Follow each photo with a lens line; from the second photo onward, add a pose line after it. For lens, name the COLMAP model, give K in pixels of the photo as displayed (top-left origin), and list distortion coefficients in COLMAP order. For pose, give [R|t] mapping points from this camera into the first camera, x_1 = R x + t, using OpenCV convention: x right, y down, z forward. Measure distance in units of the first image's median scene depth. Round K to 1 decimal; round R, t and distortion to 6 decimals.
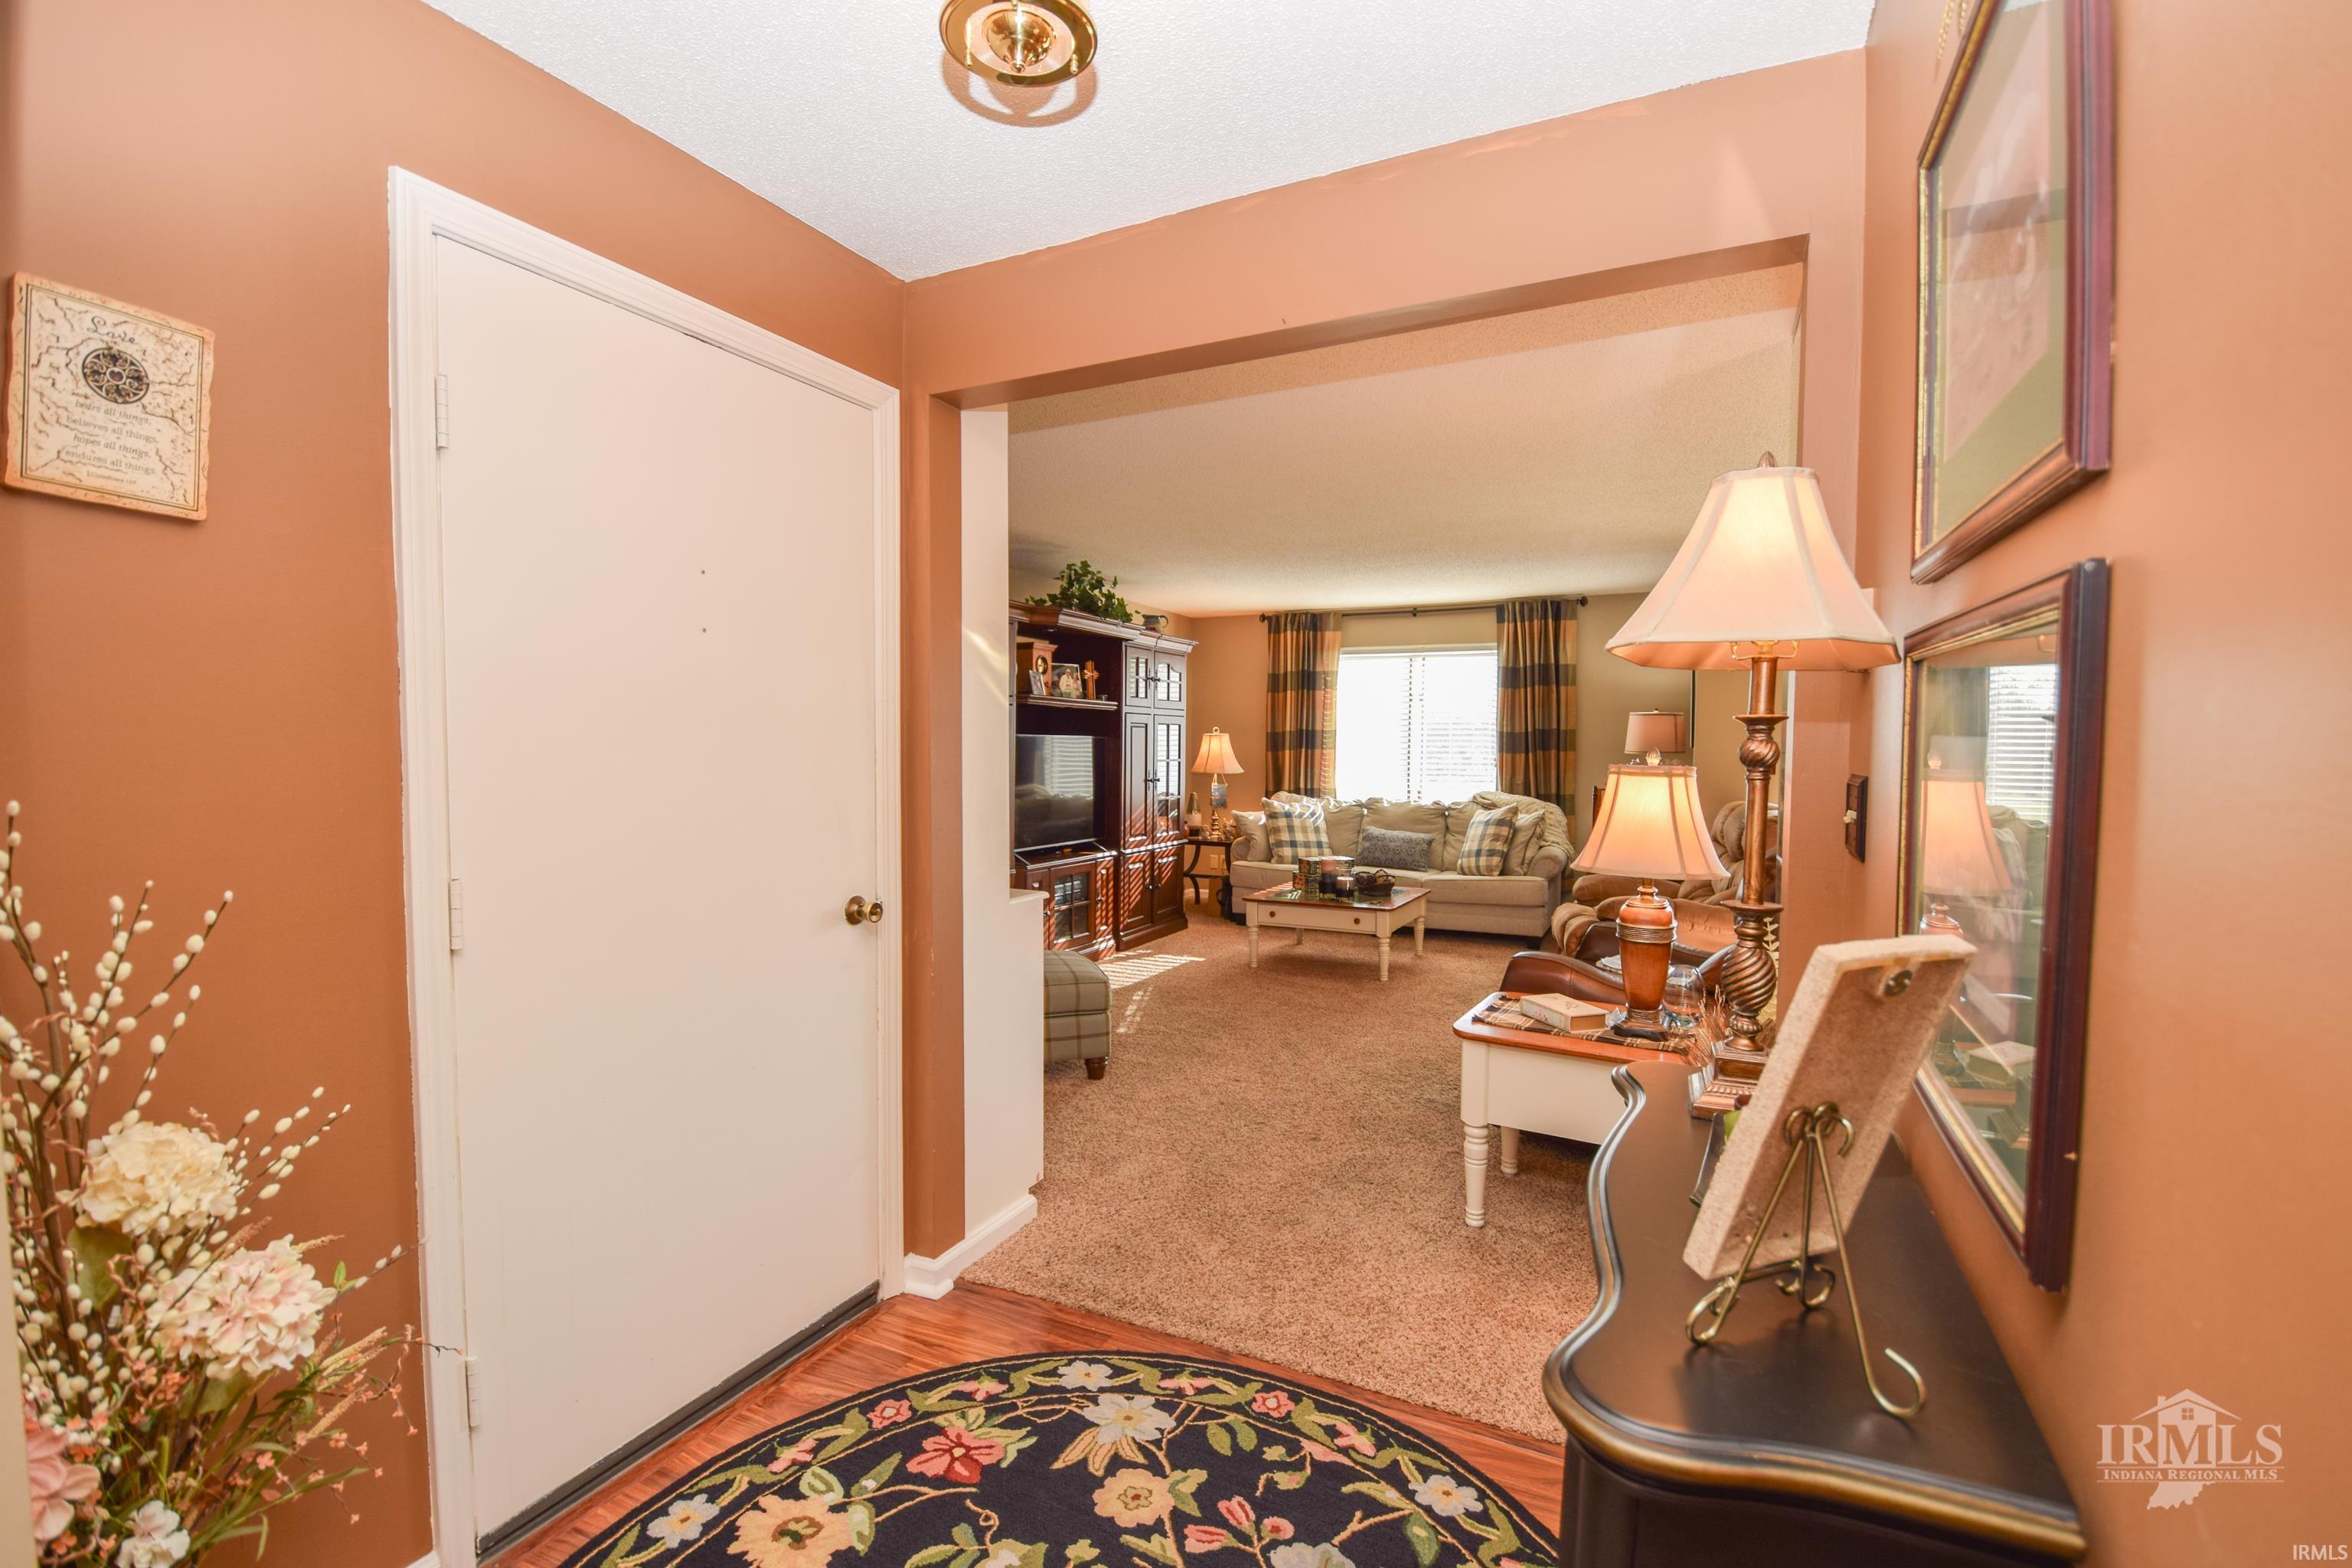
lens RADIAL K [[1036.1, 0, 1176.0], [0, 1036.1, 784.0], [0, 0, 1]] dist [0.001091, -0.000079]
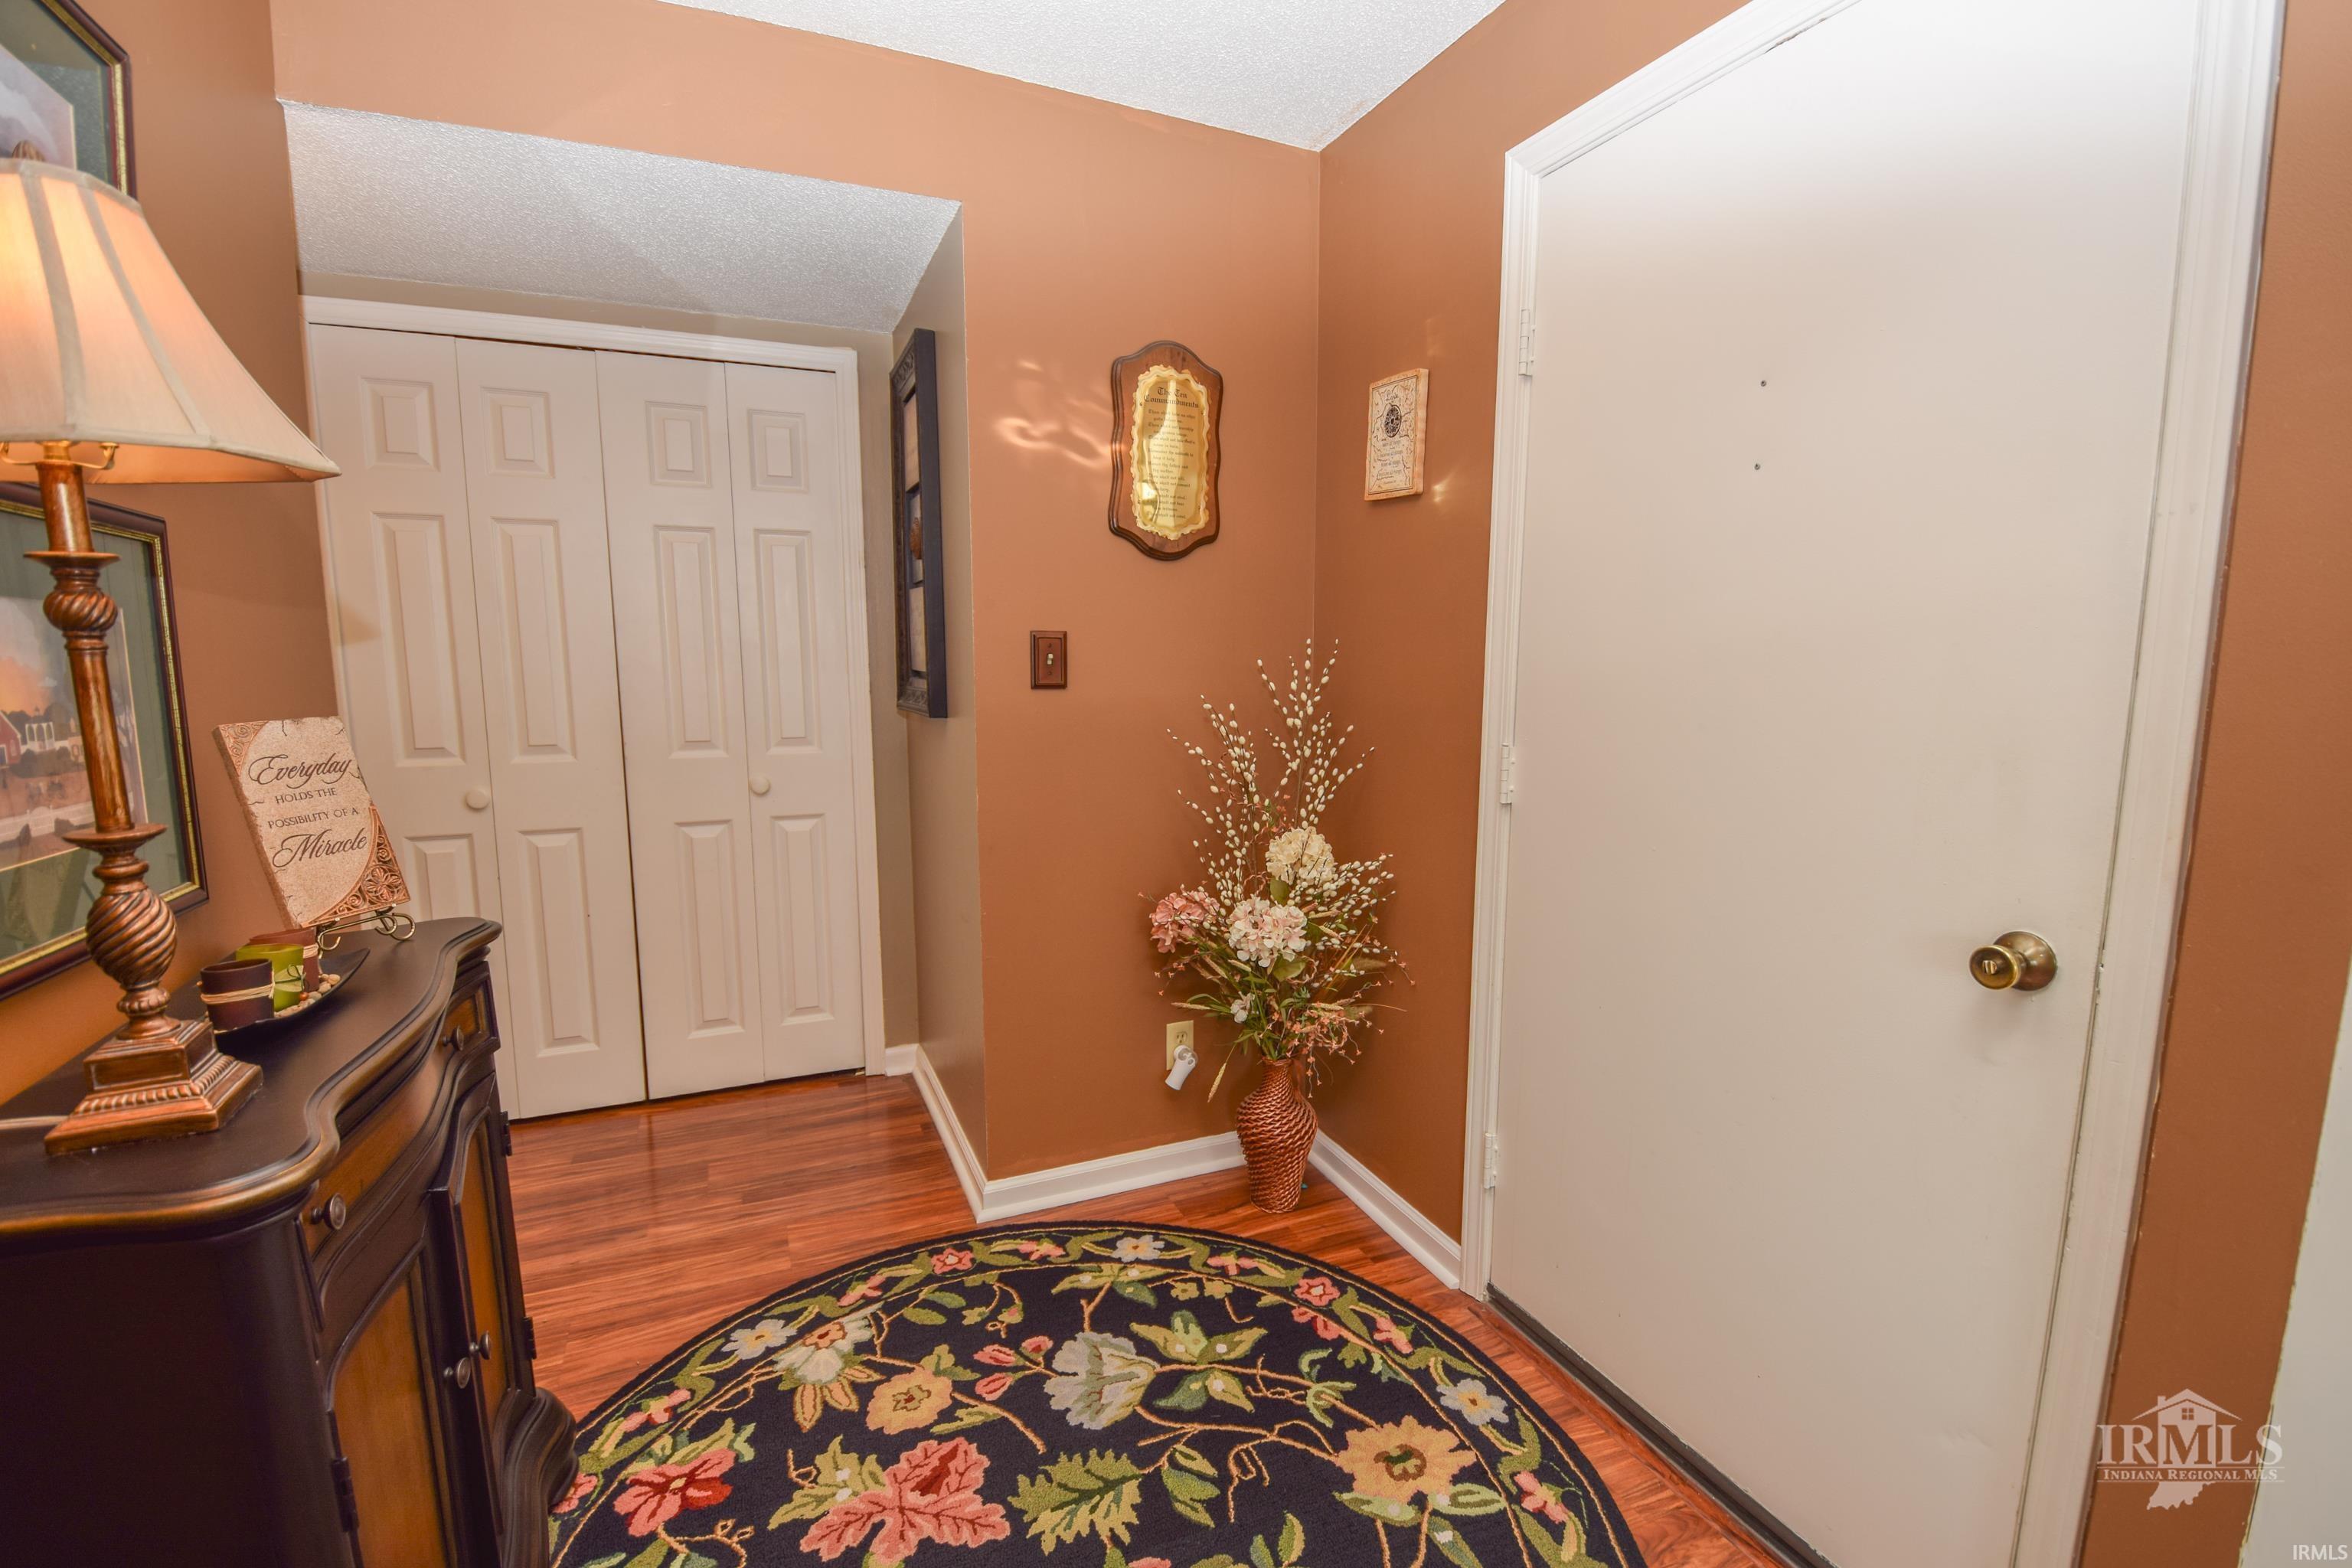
lens RADIAL K [[1036.1, 0, 1176.0], [0, 1036.1, 784.0], [0, 0, 1]] dist [0.001091, -0.000079]
pose [[-0.637982, 0.096129, -0.764028, 0.423444], [-0.037157, 0.987179, 0.155233, -0.032792], [0.769155, 0.127425, -0.626230, 1.320138]]
